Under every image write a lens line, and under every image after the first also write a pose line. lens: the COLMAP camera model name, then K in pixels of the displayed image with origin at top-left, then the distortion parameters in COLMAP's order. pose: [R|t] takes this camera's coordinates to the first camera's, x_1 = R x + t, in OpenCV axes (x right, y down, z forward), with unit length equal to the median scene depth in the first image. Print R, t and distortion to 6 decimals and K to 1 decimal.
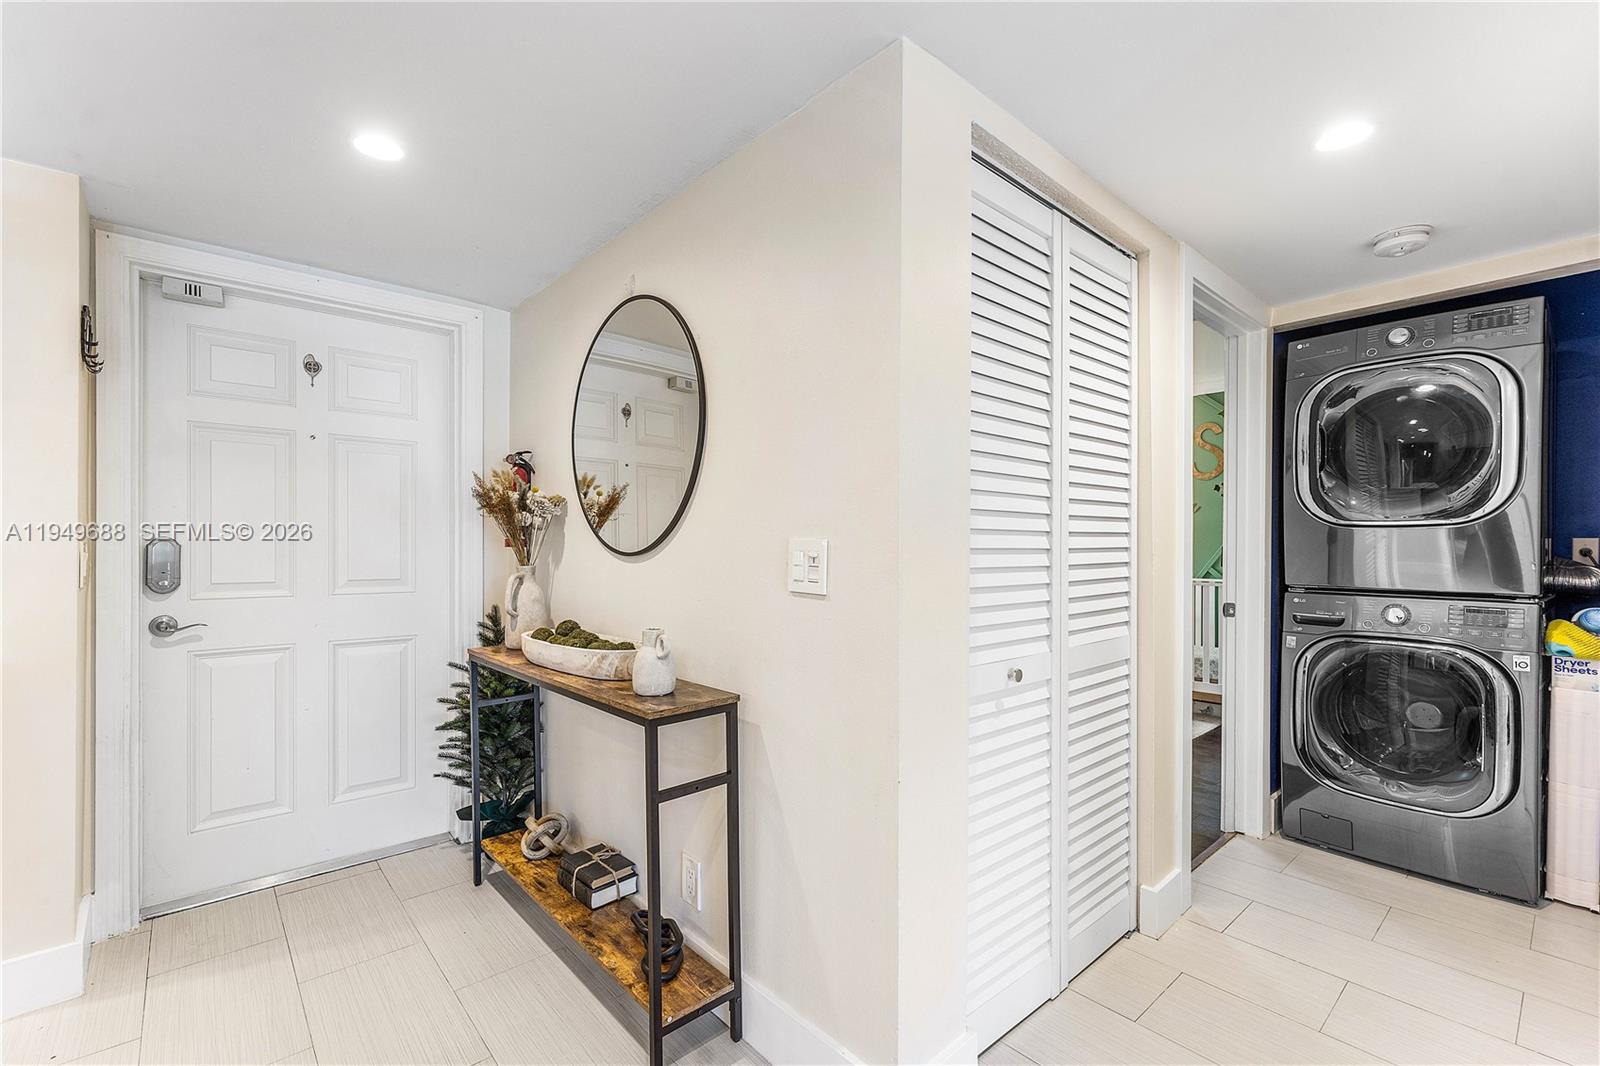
lens RADIAL K [[680.7, 0, 795.3], [0, 680.7, 546.2], [0, 0, 1]] dist [0.001730, 0.000504]
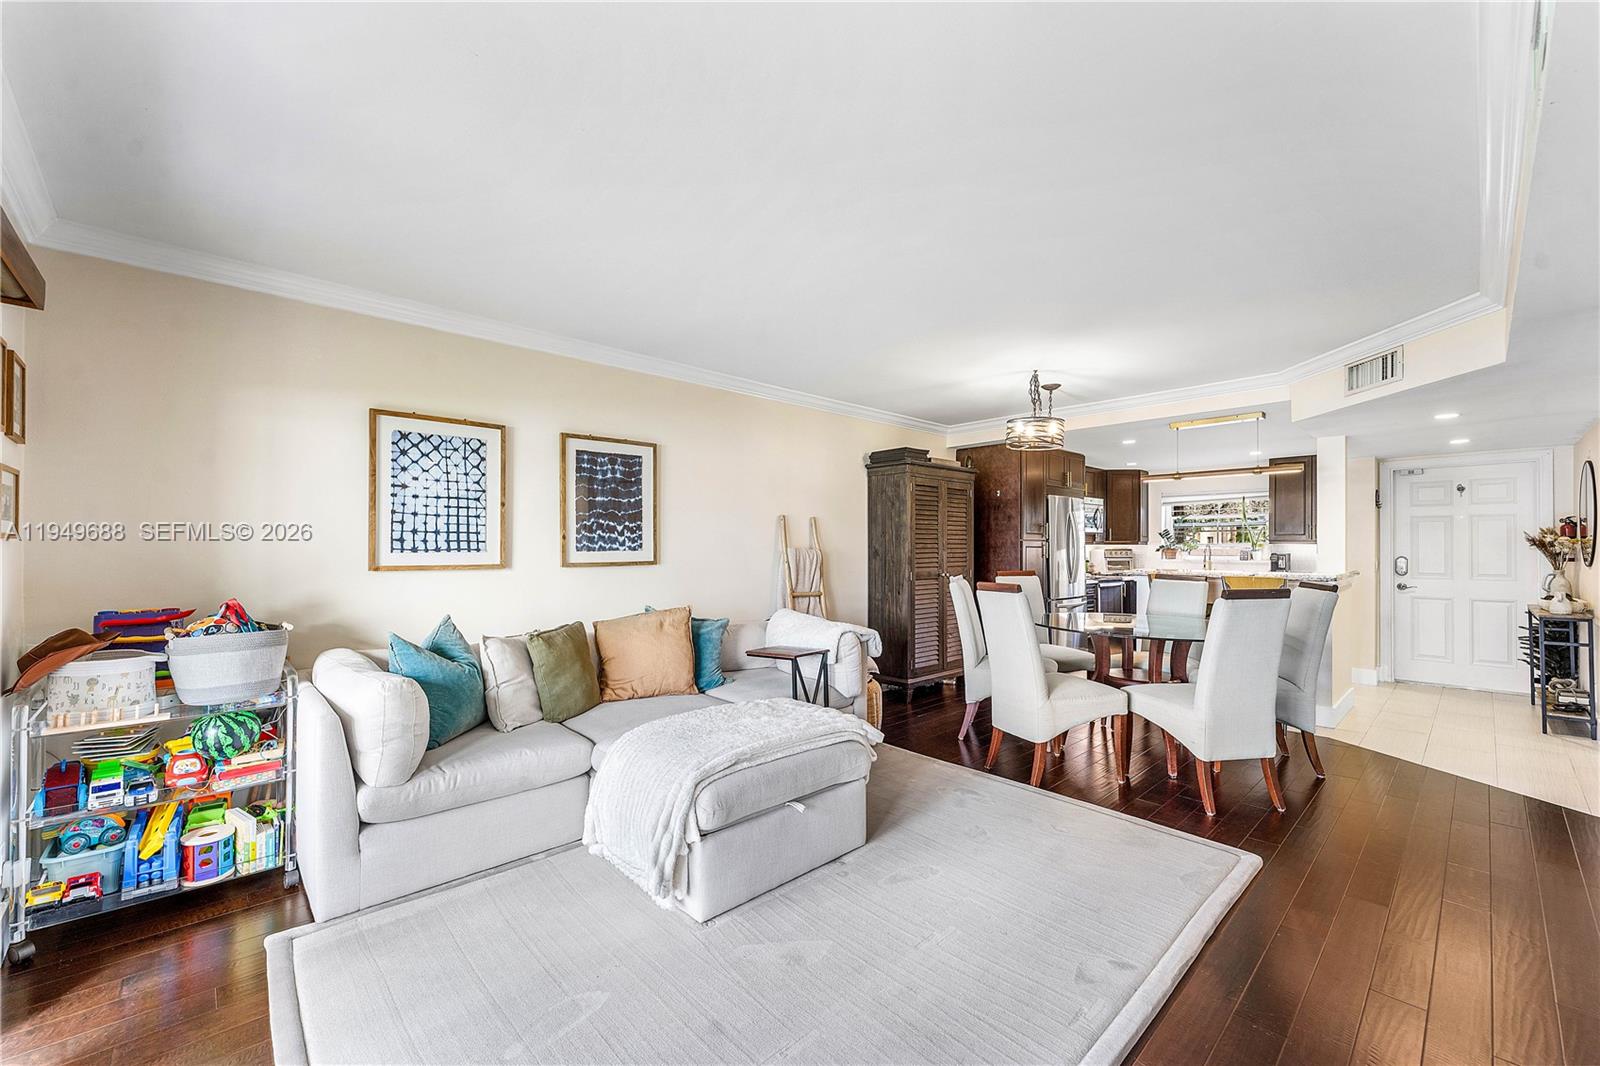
lens RADIAL K [[659.5, 0, 773.4], [0, 659.5, 548.6], [0, 0, 1]] dist [-0.000690, 0.000707]
pose [[0.021666, -0.001321, -0.999764, 1.725858], [0.000102, 0.999999, -0.001319, -0.040082], [0.999765, -0.000074, 0.021666, -1.644185]]
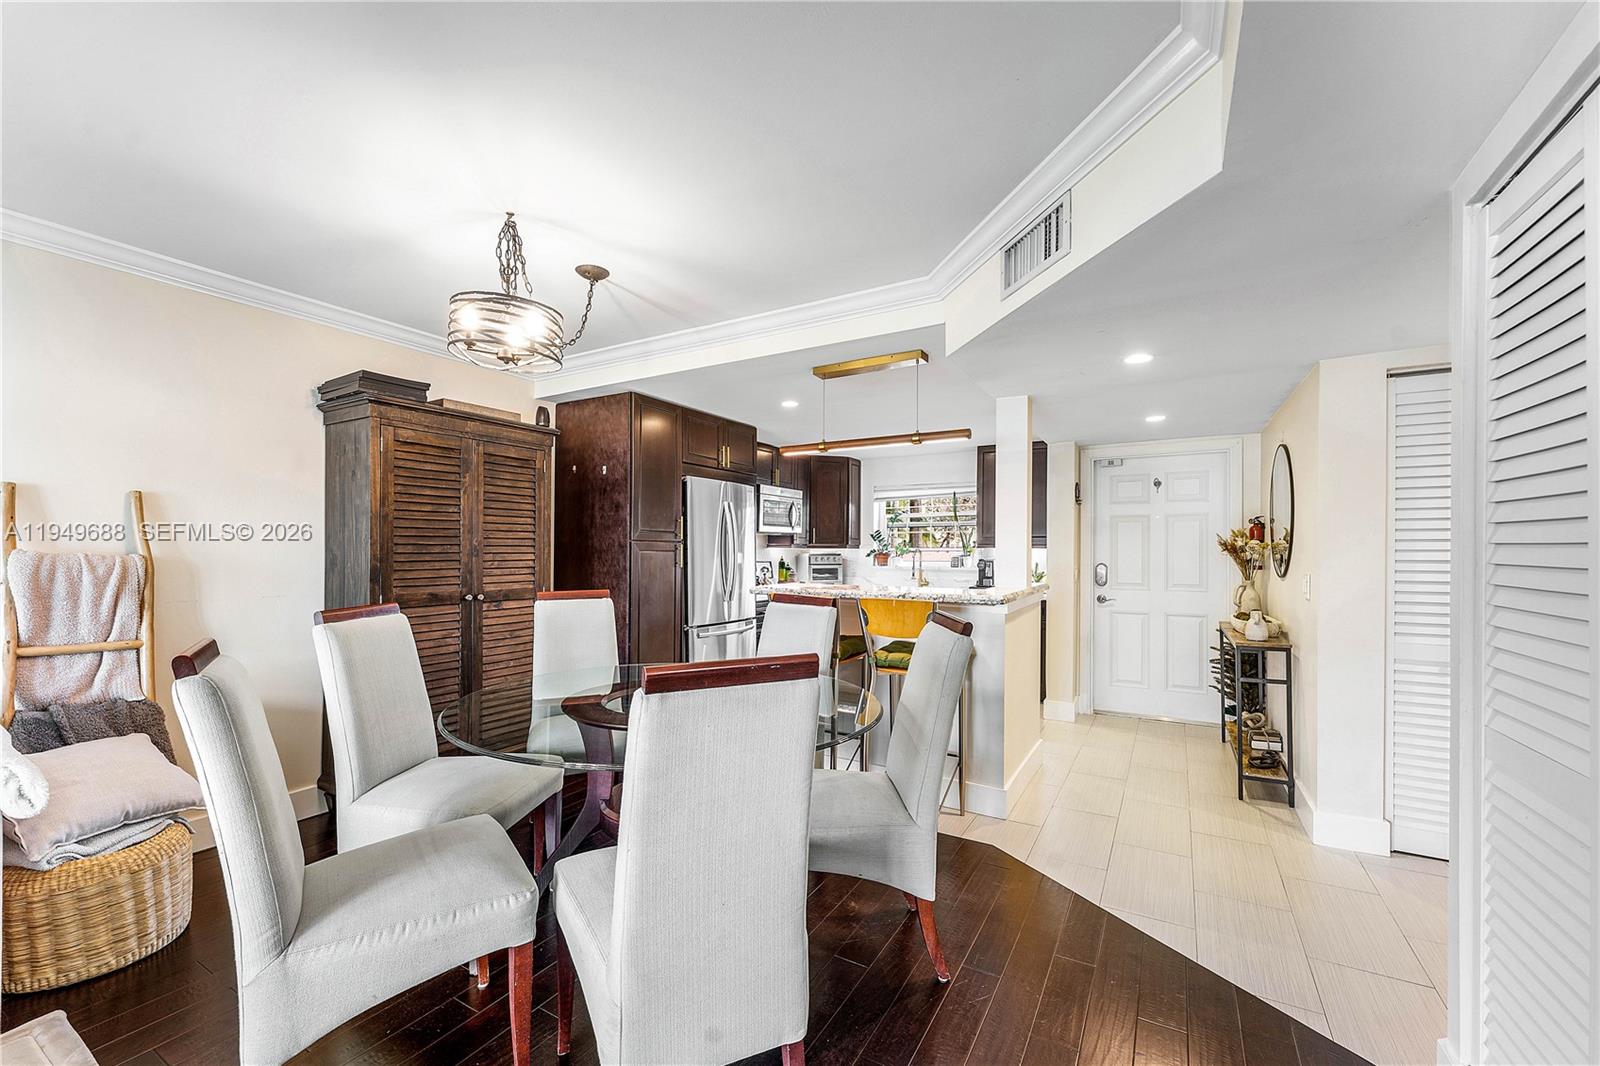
lens RADIAL K [[663.8, 0, 797.3], [0, 663.8, 557.4], [0, 0, 1]] dist [0.000277, -0.000089]
pose [[0.320709, 0.006645, -0.947154, 0.932241], [-0.000827, 0.999977, 0.006735, -0.045756], [0.947177, -0.001376, 0.320708, -0.762888]]
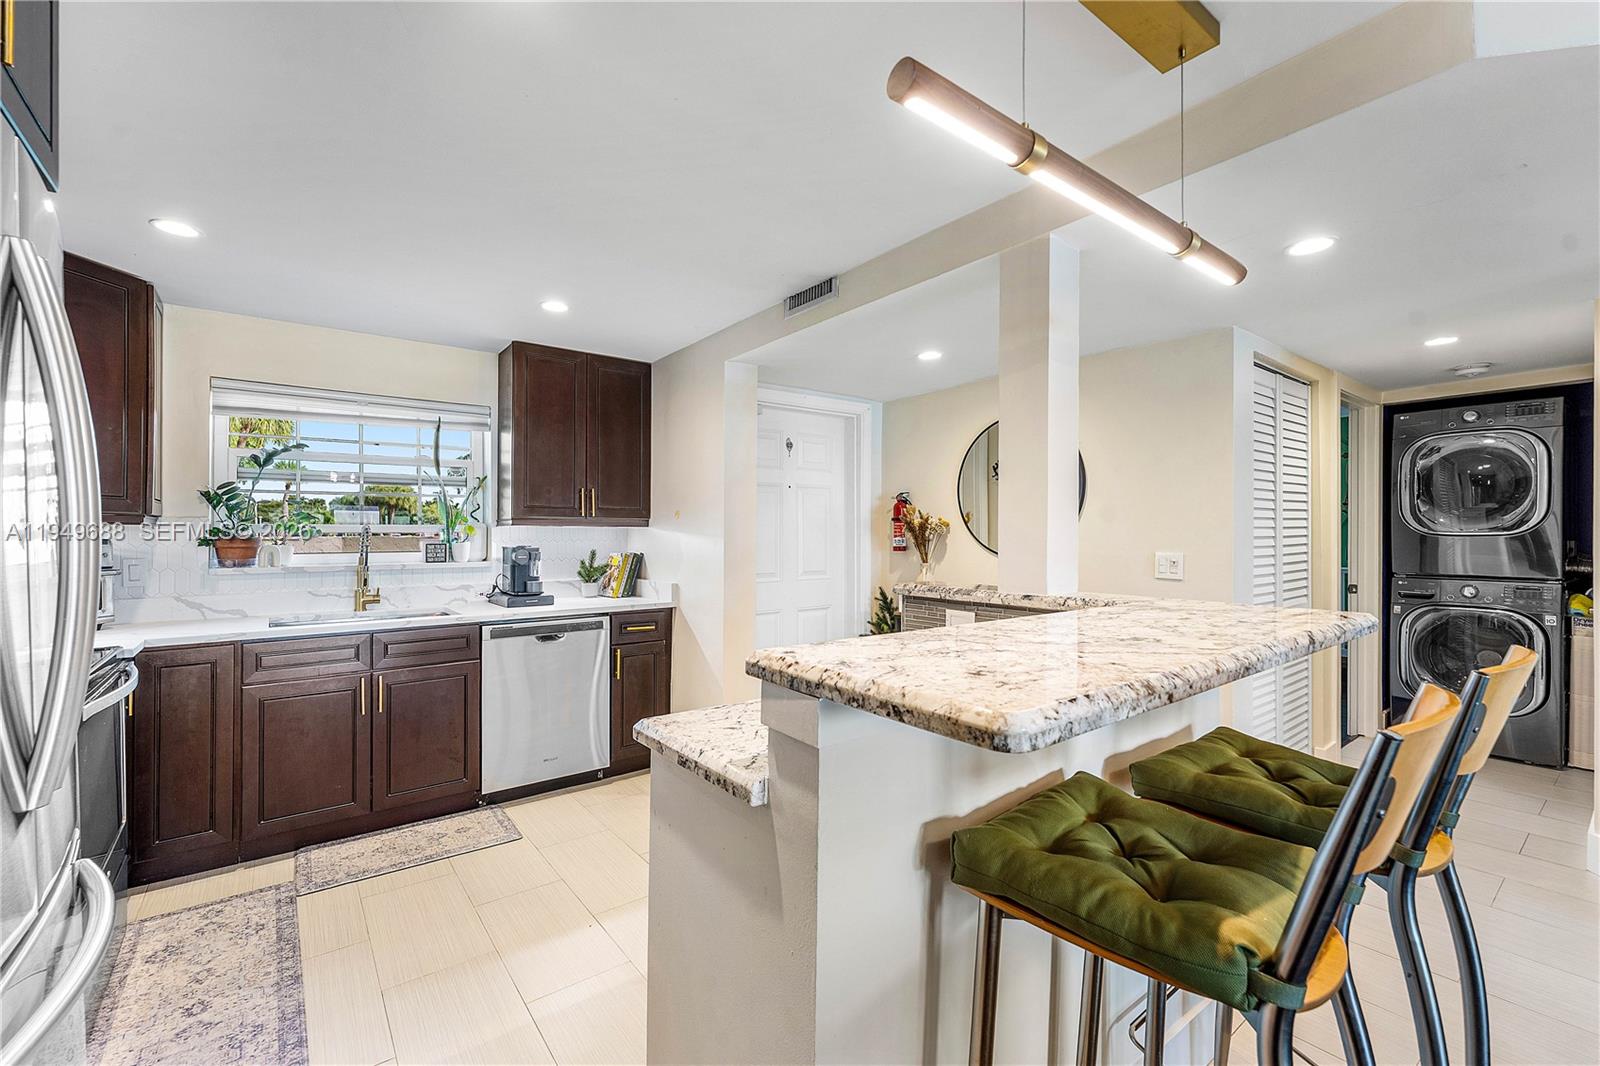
lens RADIAL K [[666.1, 0, 800.0], [0, 666.1, 533.0], [0, 0, 1]] dist [0.000682, 0.000241]
pose [[0.998133, -0.006388, -0.060742, -0.587196], [0.006405, 0.999979, 0.000083, -0.046070], [0.060740, -0.000472, 0.998154, -0.652503]]
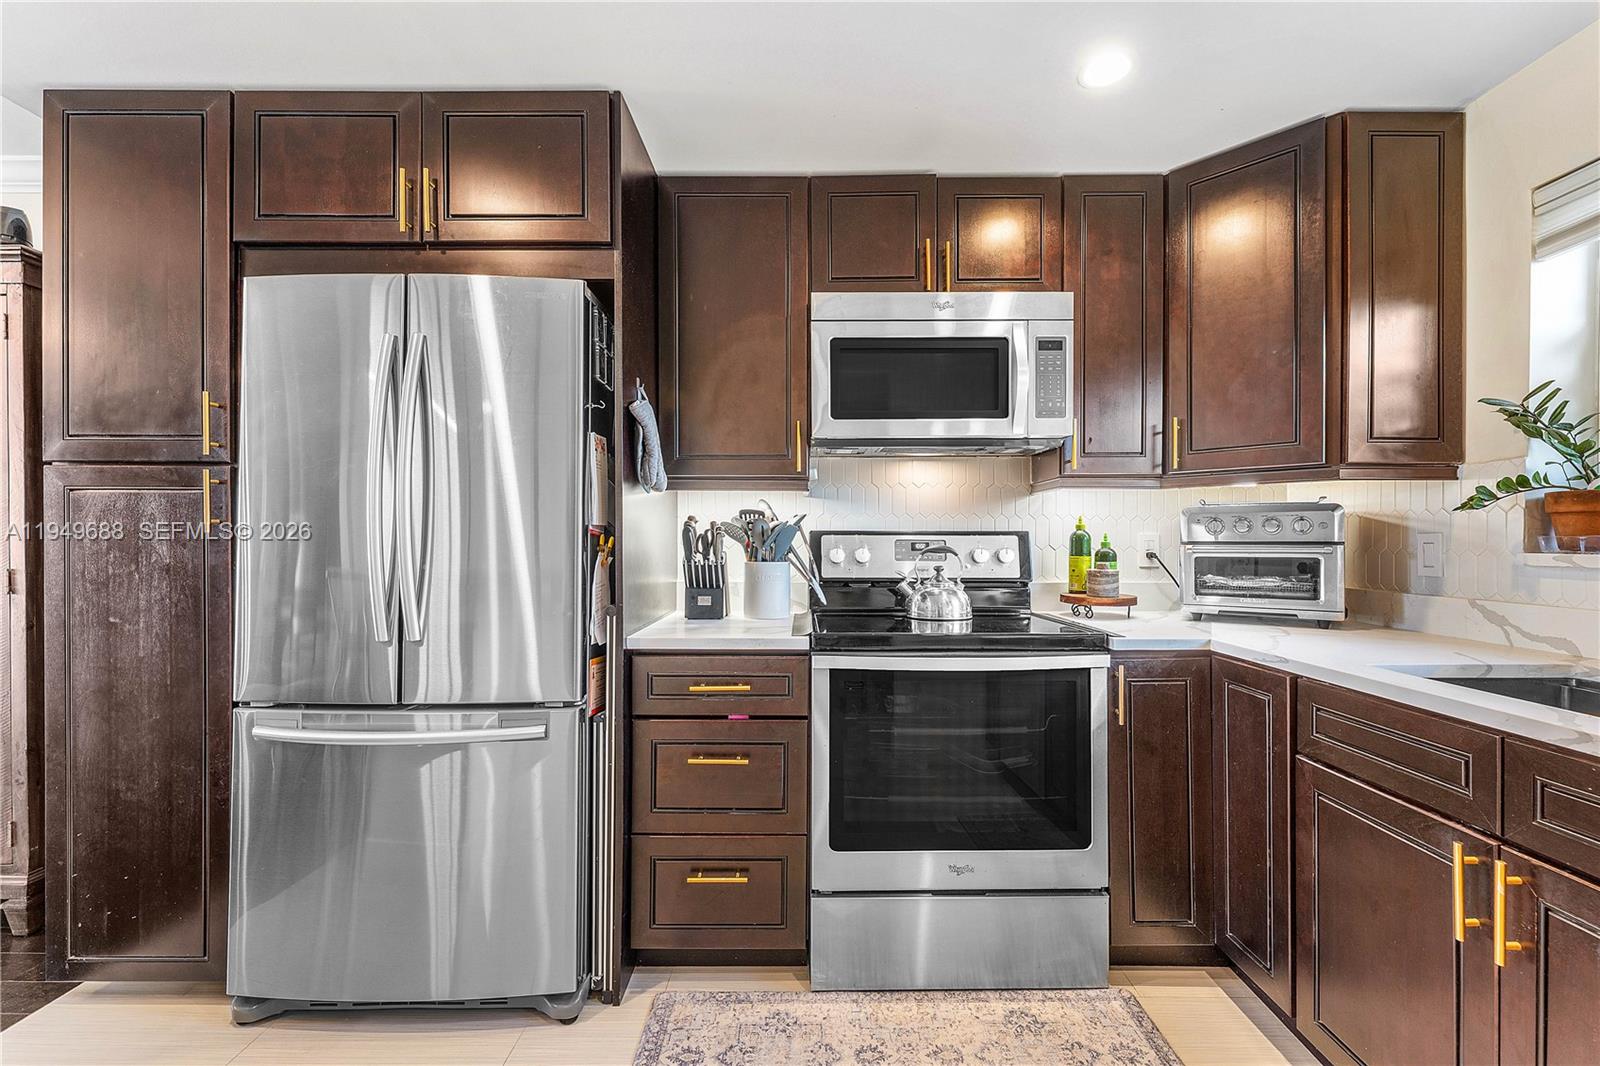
lens RADIAL K [[660.6, 0, 807.7], [0, 660.6, 538.2], [0, 0, 1]] dist [0.001506, 0.000304]
pose [[-0.660005, -0.004878, -0.751246, -0.801413], [-0.001090, 0.999984, -0.005535, 0.001946], [0.751261, -0.002835, -0.660000, 0.397999]]
